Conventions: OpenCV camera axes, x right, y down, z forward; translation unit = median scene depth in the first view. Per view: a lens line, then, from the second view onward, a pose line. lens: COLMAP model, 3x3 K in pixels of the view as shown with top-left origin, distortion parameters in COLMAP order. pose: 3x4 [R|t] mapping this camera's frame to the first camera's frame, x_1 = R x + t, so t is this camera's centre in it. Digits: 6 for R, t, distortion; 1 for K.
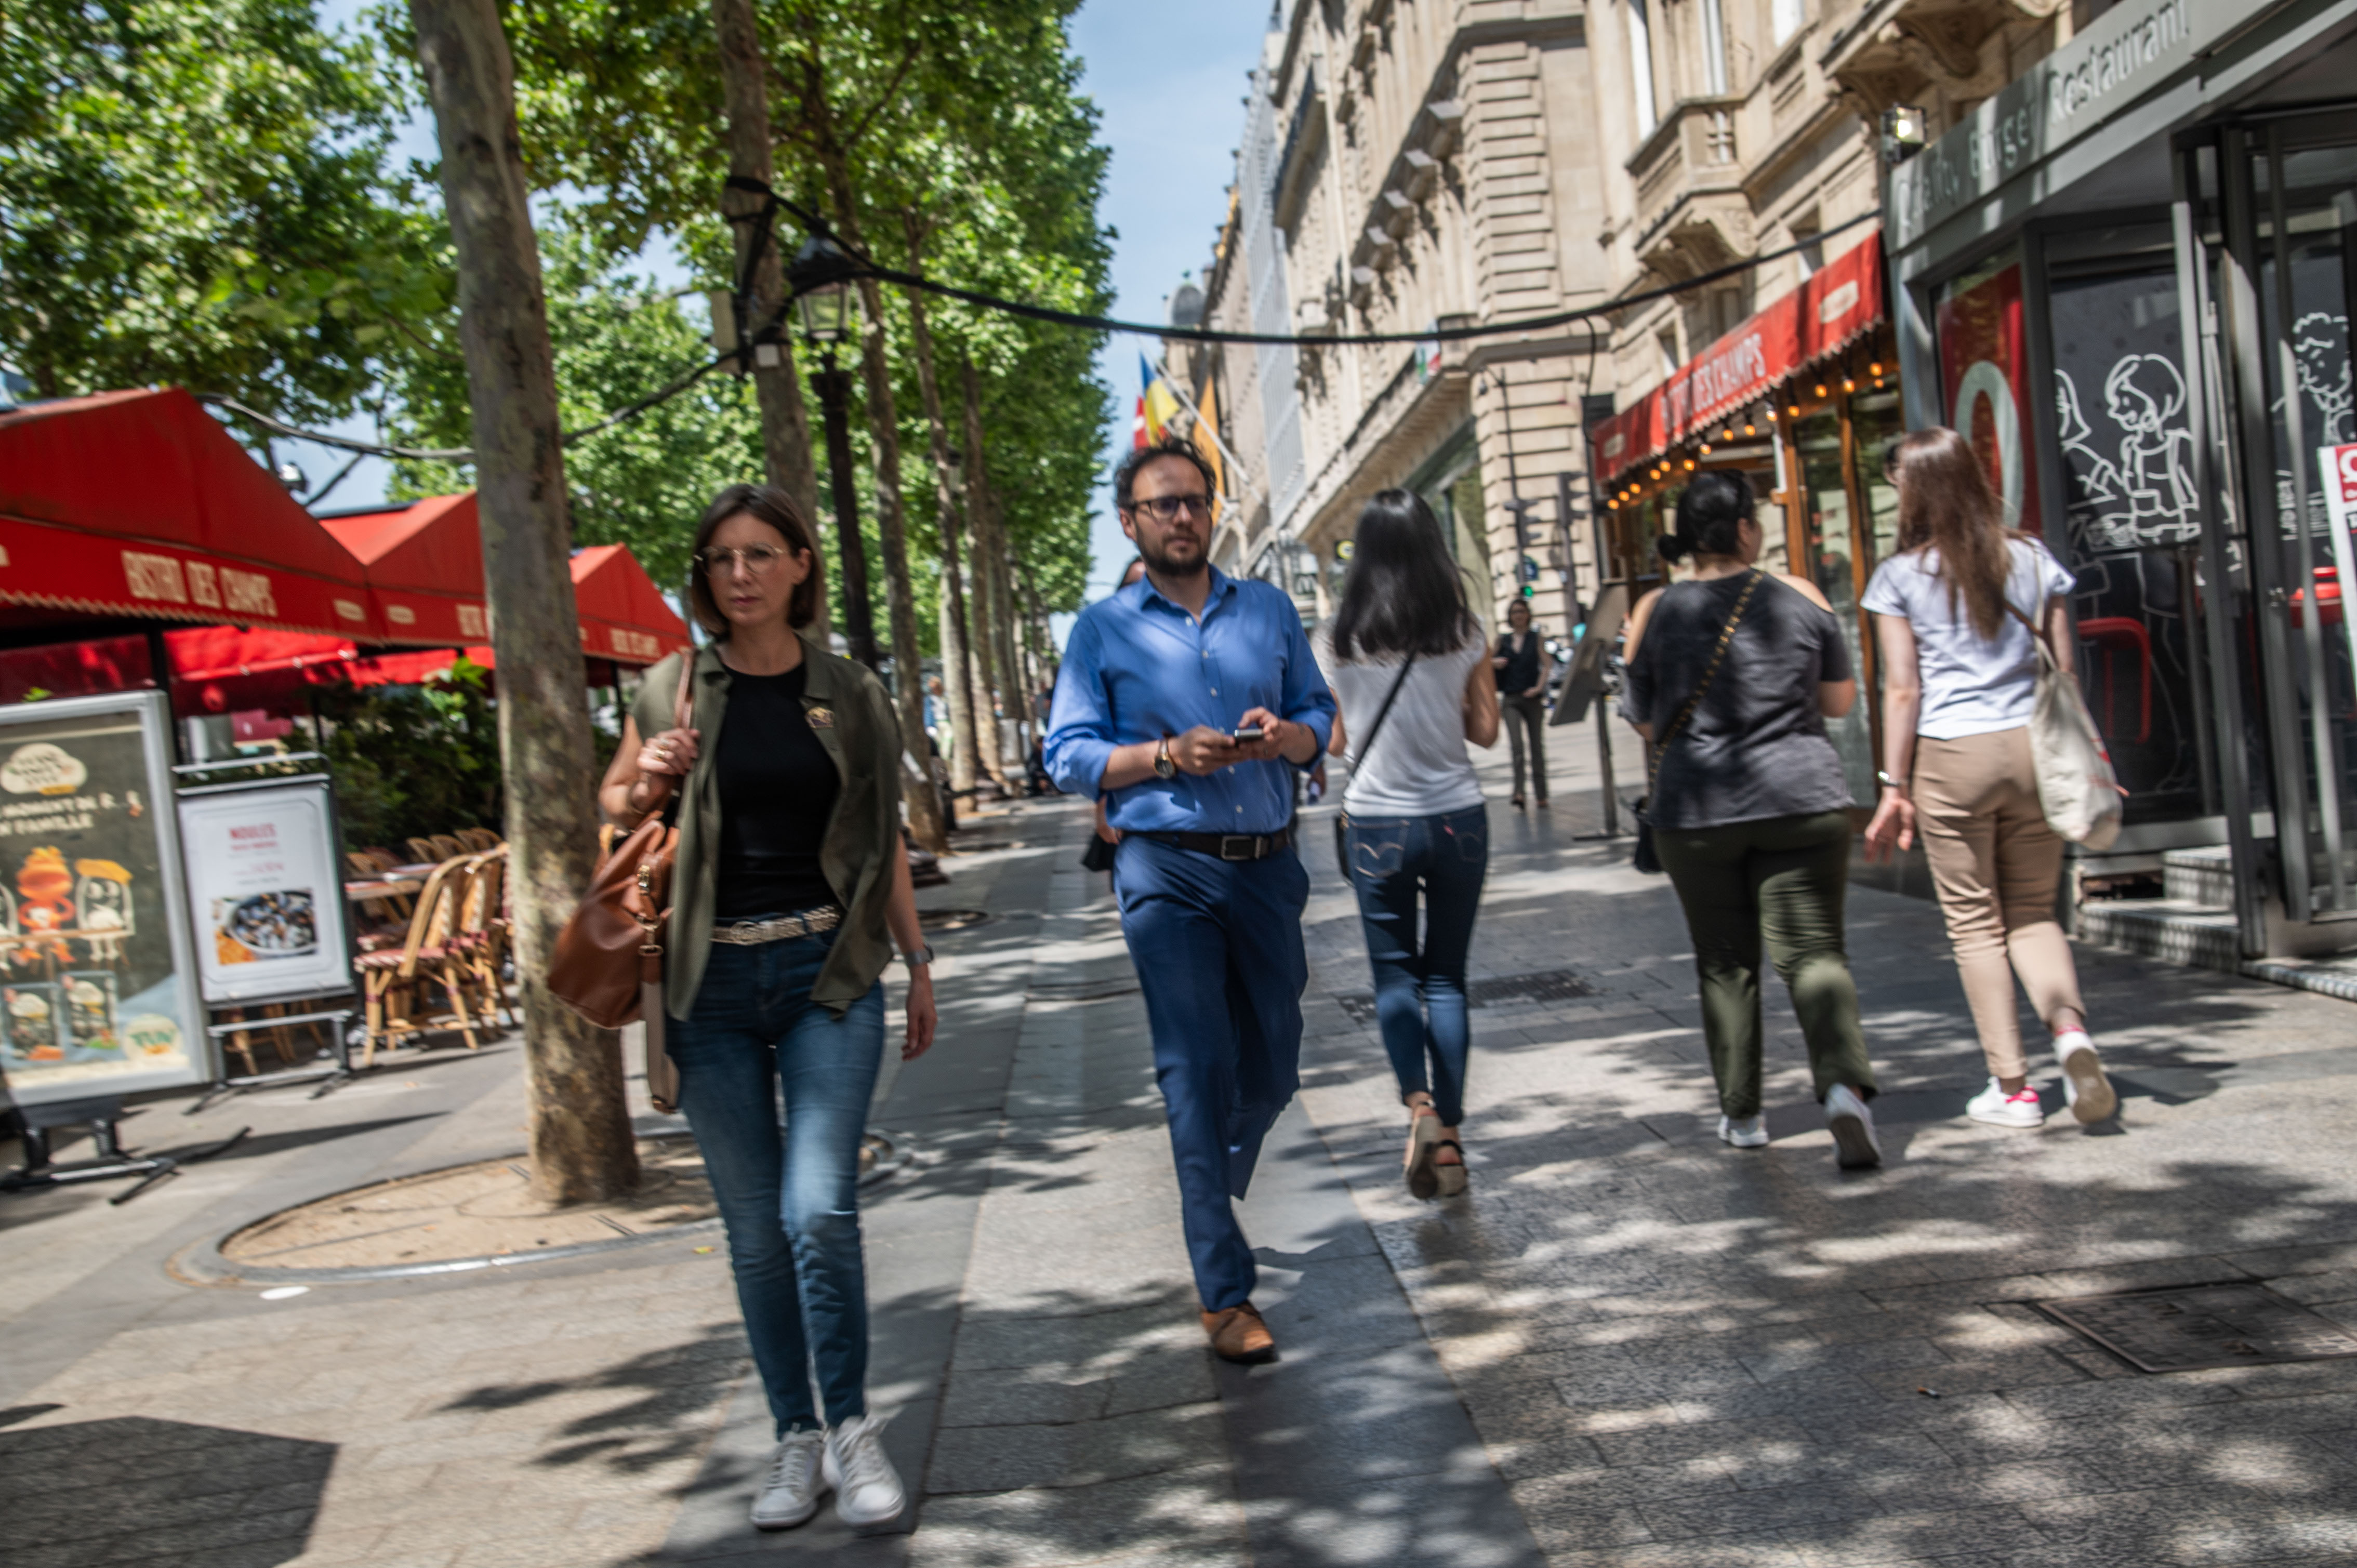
lens RADIAL K [[3012.6, 0, 1176.5], [0, 3012.6, 792.8], [0, 0, 1]] dist [0.180172, 0.000000]
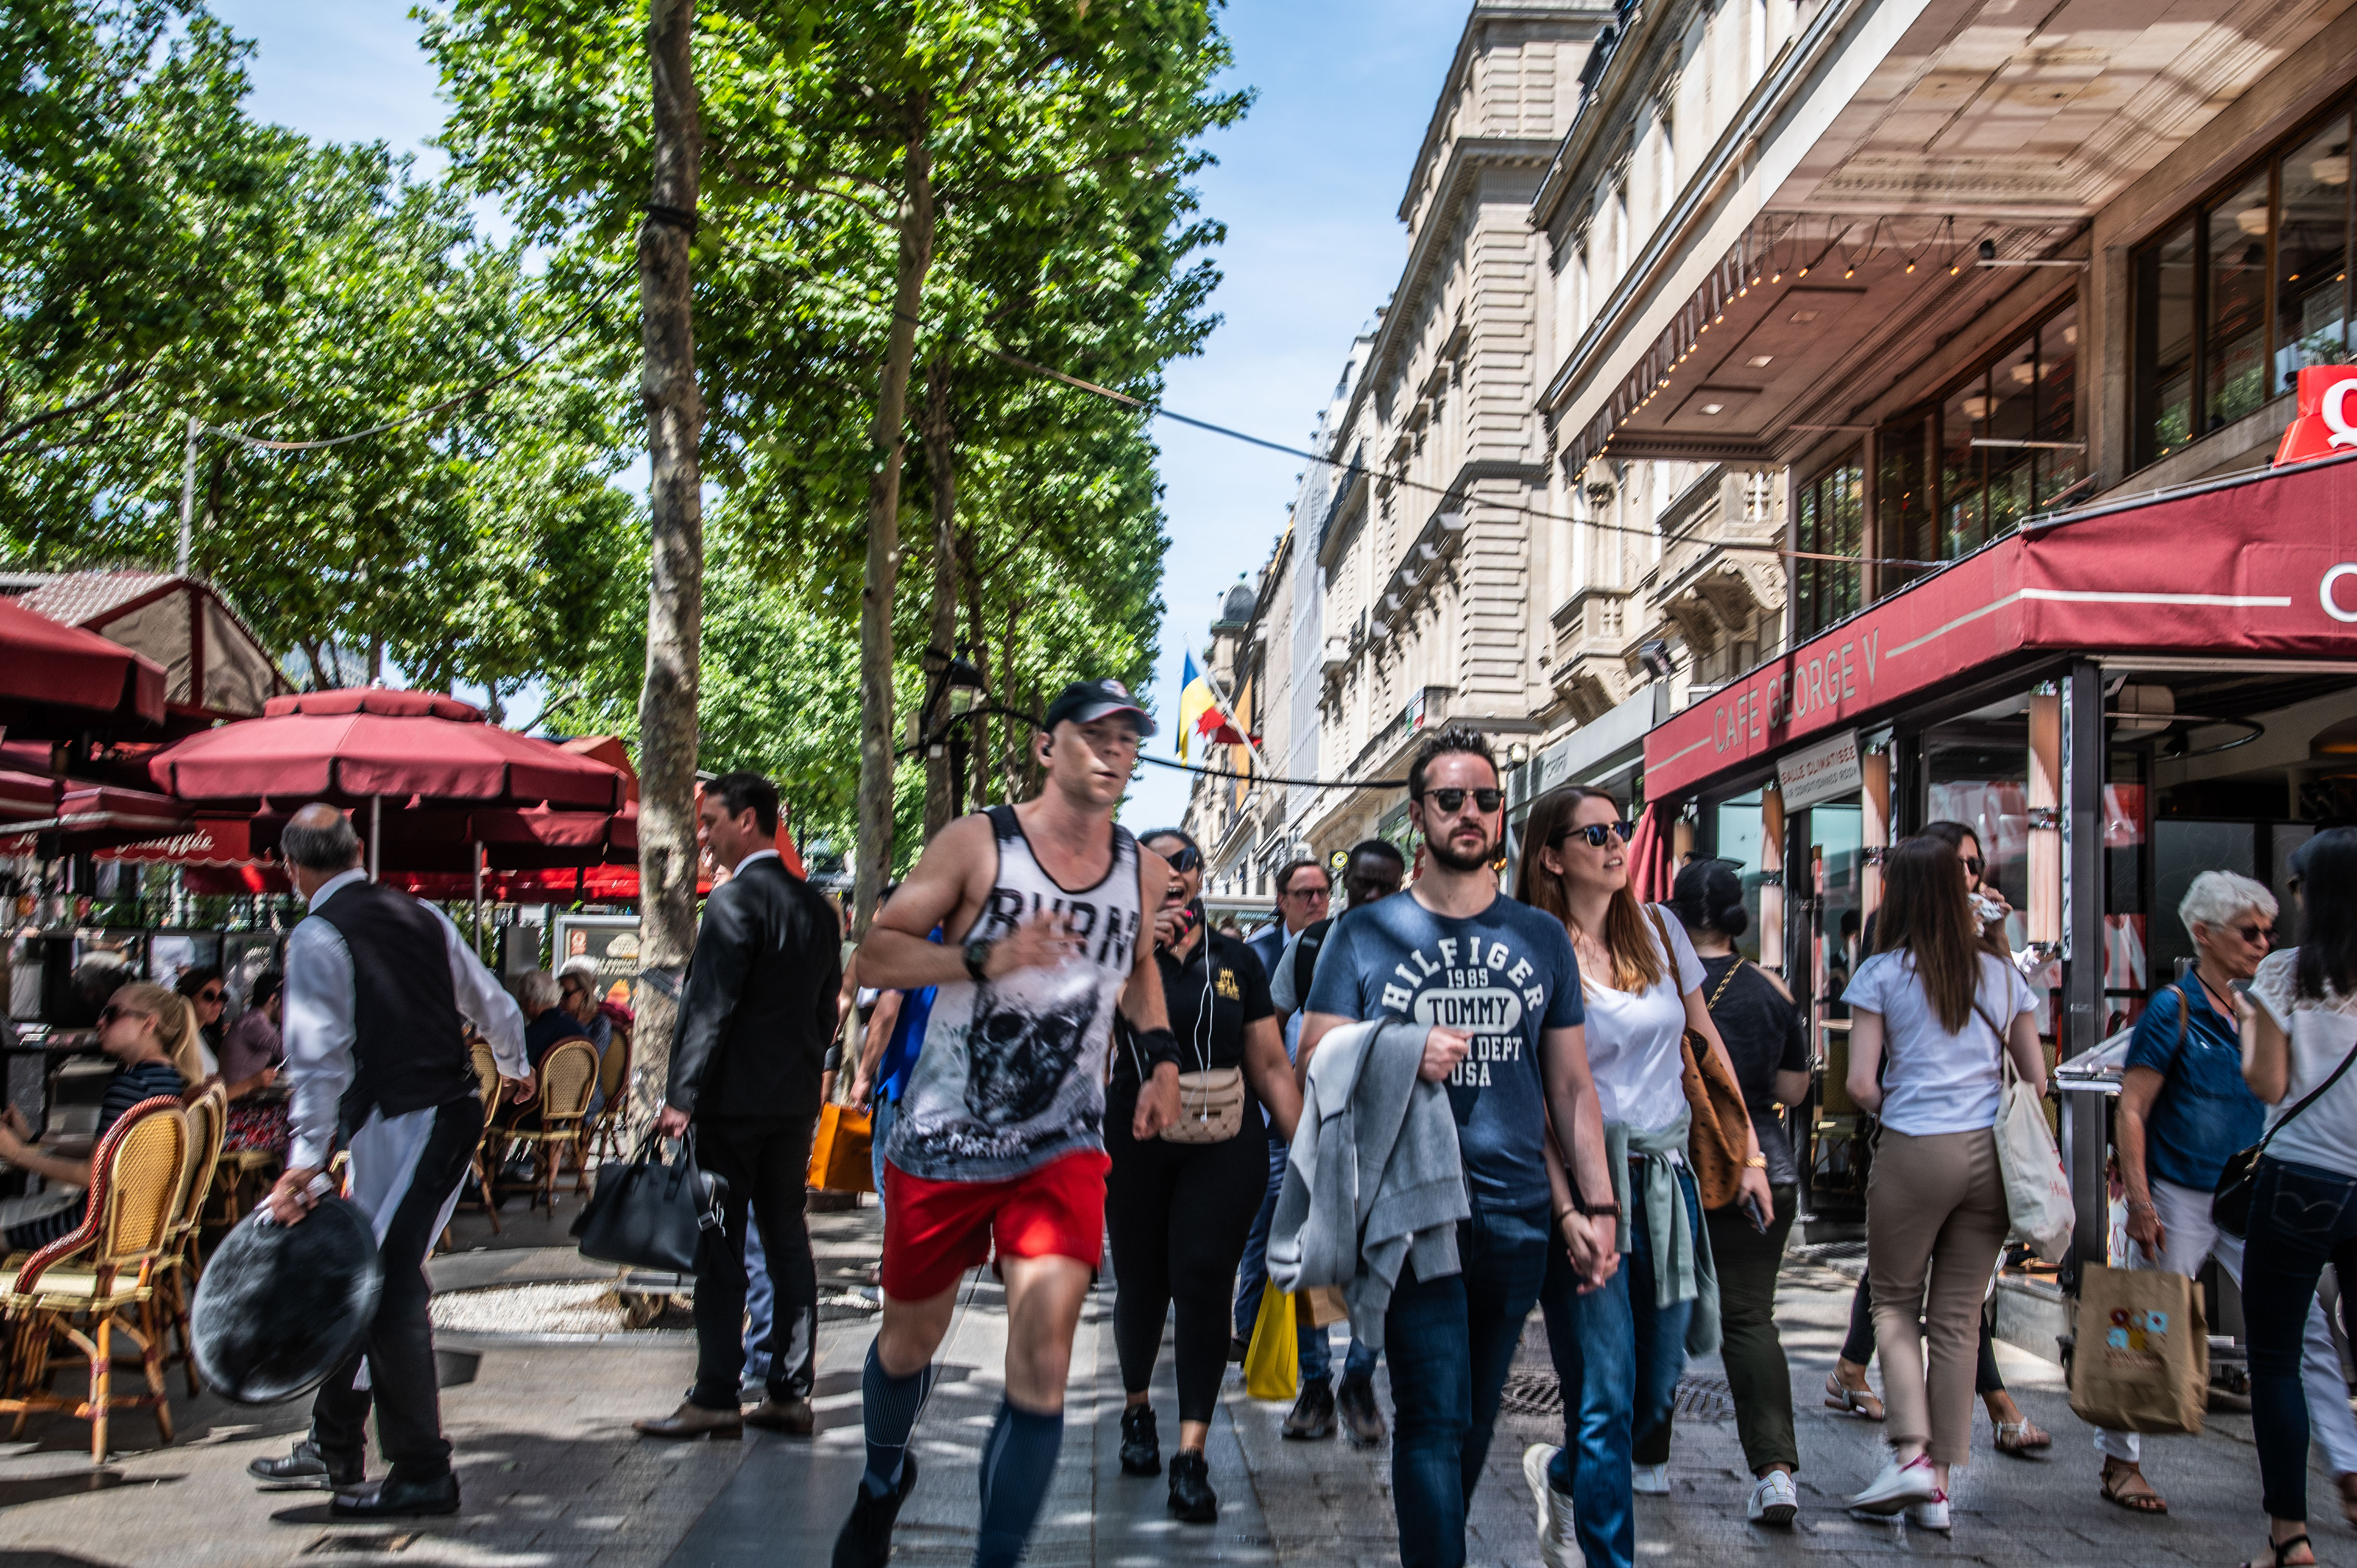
lens RADIAL K [[3012.6, 0, 1180.2], [0, 3012.6, 792.9], [0, 0, 1]] dist [0.180172, 0.000000]
pose [[0.991378, 0.130674, -0.009659, 0.005887], [-0.131016, 0.987487, -0.087770, 0.003216], [-0.001931, 0.088279, 0.996094, -0.177936]]
